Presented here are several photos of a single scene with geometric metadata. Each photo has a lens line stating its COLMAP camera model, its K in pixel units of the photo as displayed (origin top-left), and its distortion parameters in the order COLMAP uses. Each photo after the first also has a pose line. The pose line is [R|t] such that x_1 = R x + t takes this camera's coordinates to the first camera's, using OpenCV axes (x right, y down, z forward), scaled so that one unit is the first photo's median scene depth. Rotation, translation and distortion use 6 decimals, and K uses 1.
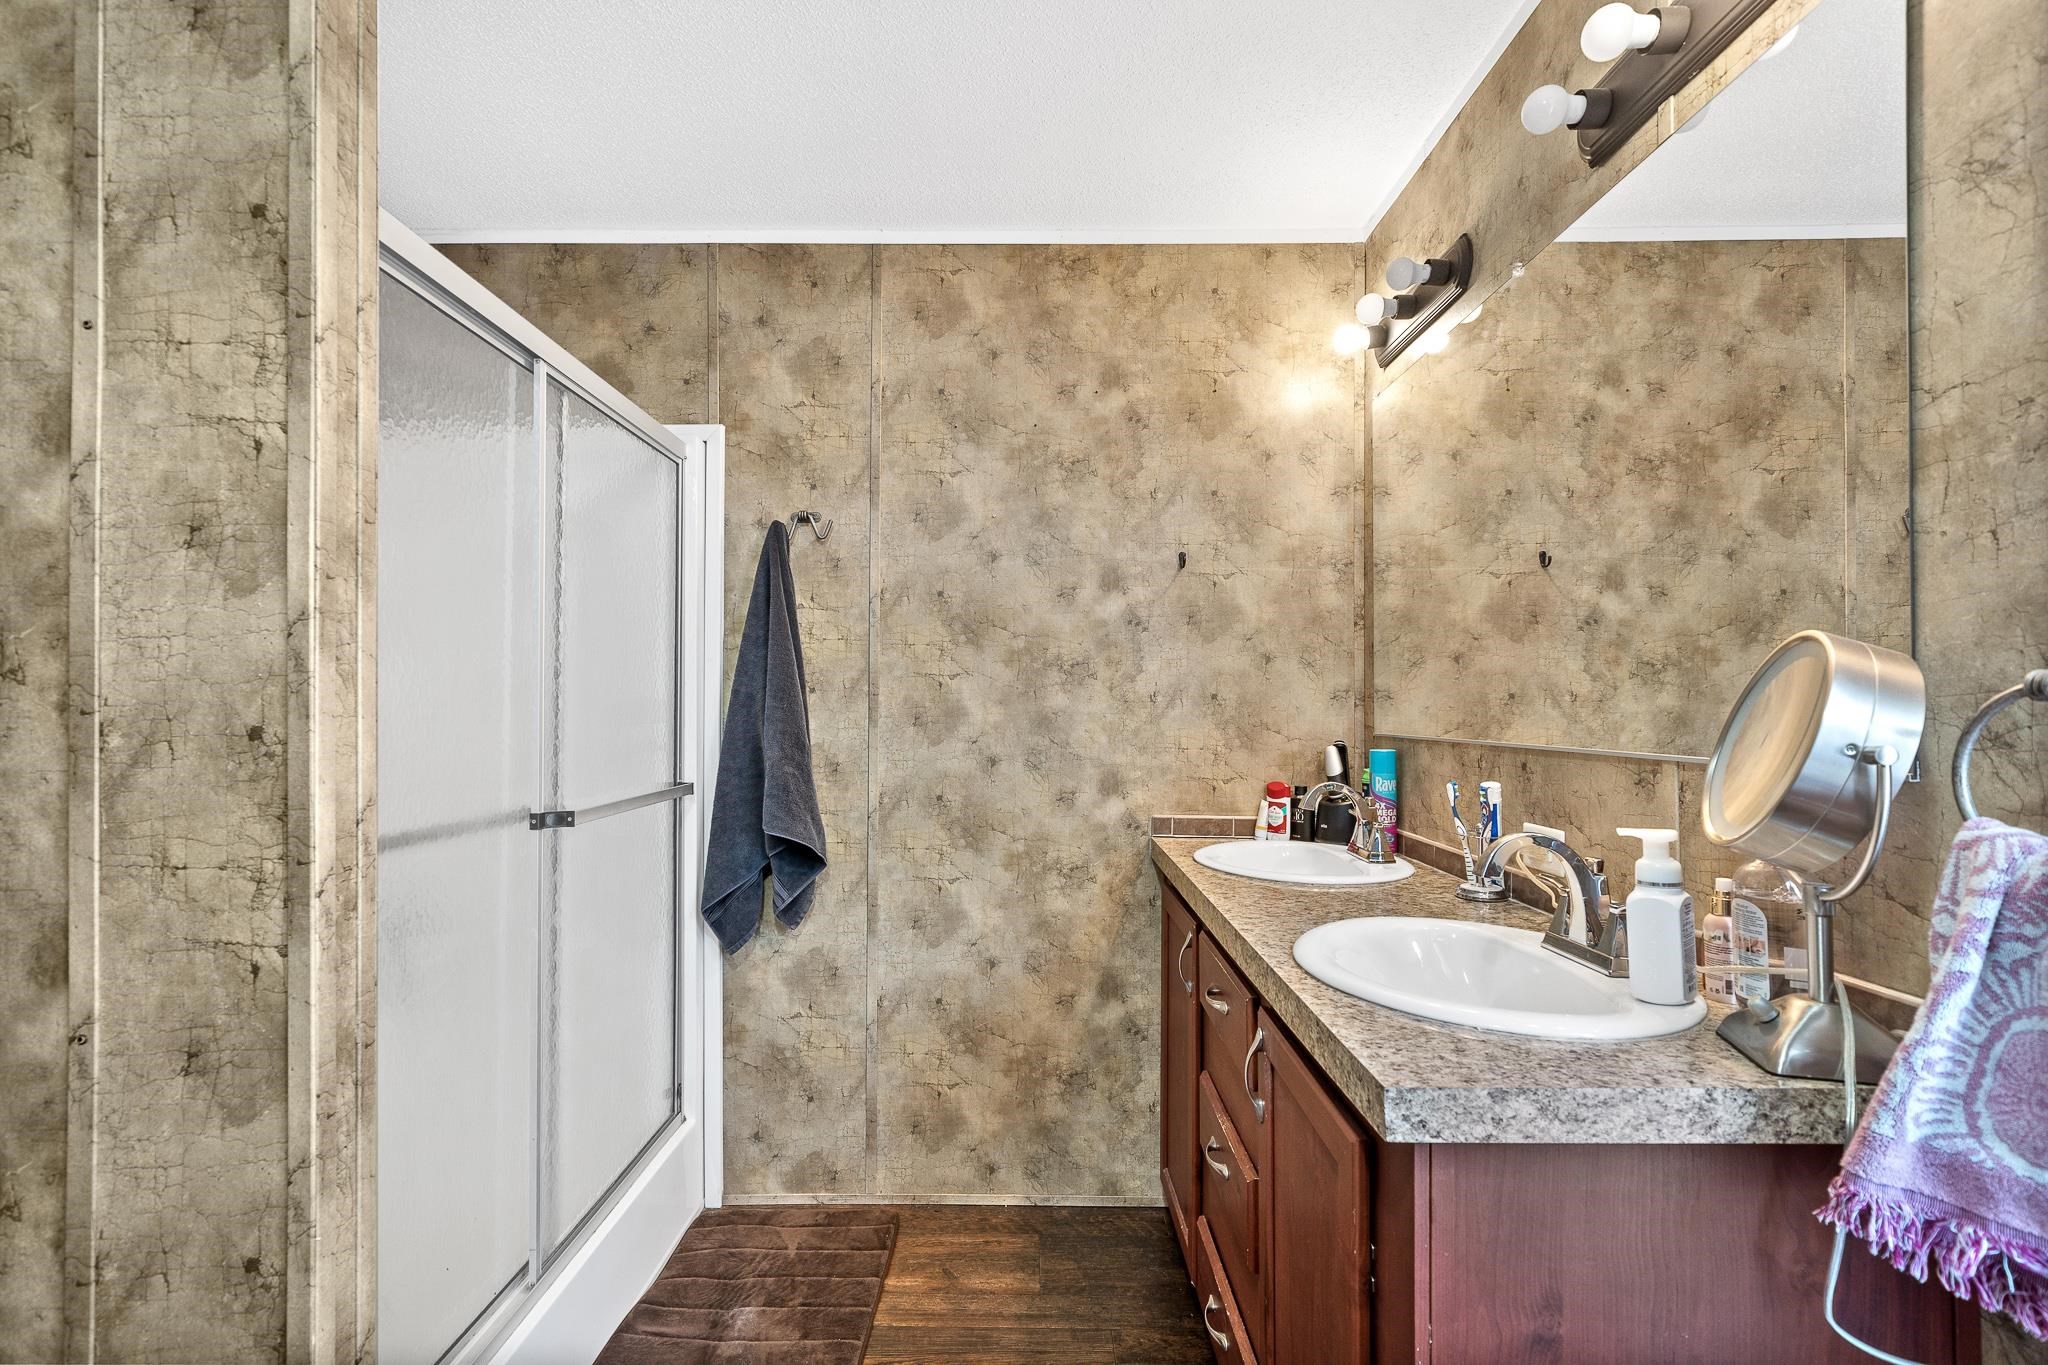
lens RADIAL K [[929.6, 0, 1019.1], [0, 929.6, 692.8], [0, 0, 1]] dist [0.002325, 0.000821]
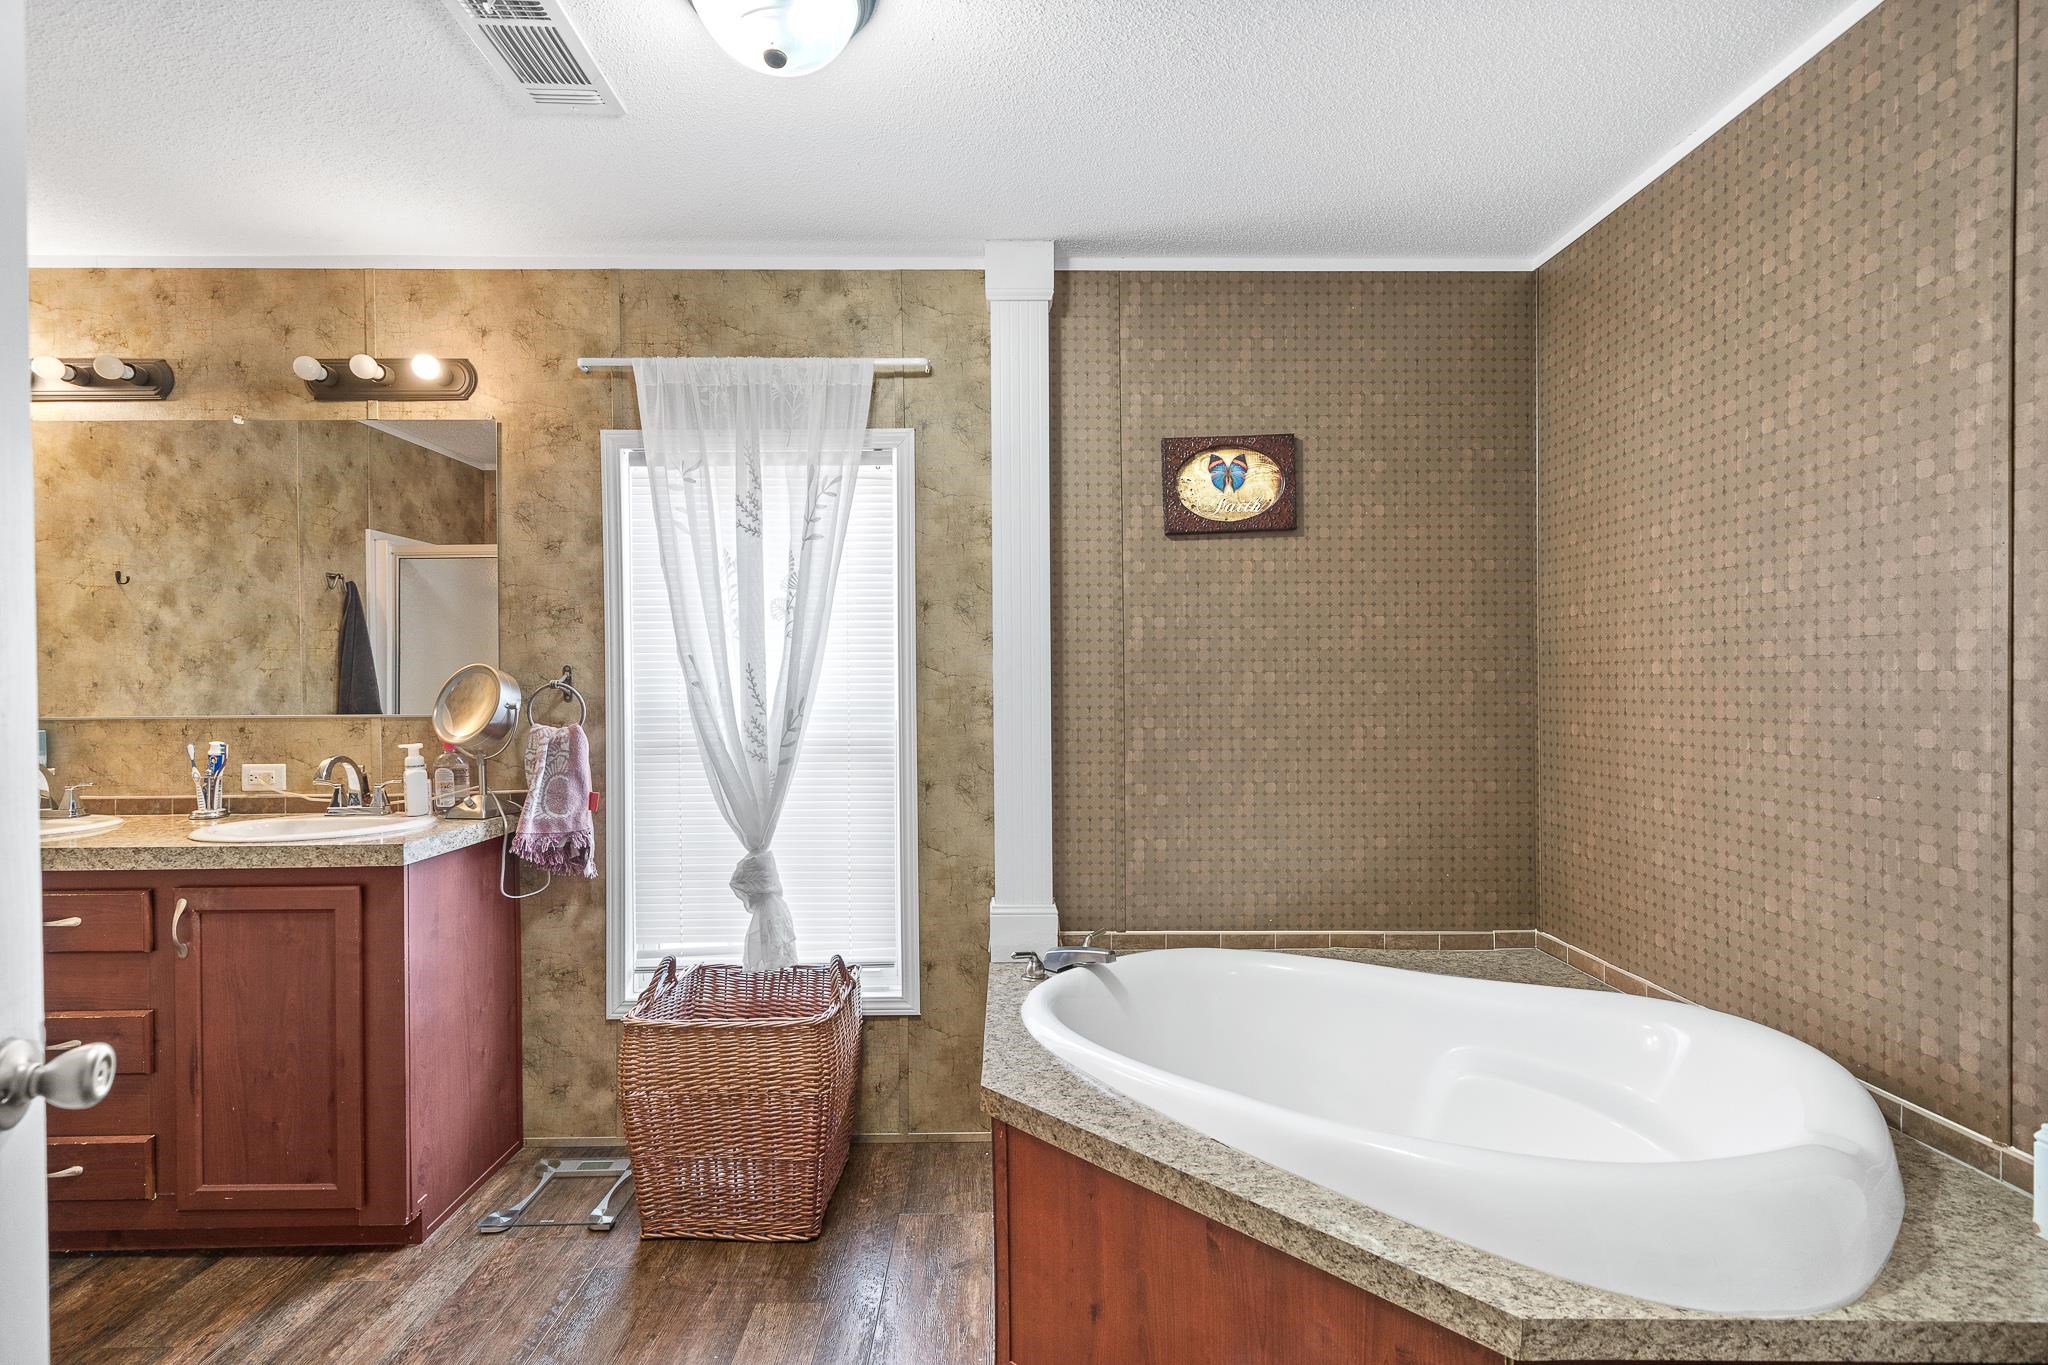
lens RADIAL K [[929.6, 0, 1019.9], [0, 929.6, 681.9], [0, 0, 1]] dist [0.002325, 0.000821]
pose [[-0.025040, -0.003166, 0.999681, -0.750800], [-0.006454, 0.999975, 0.003005, -0.011815], [-0.999666, -0.006377, -0.025060, -0.207503]]
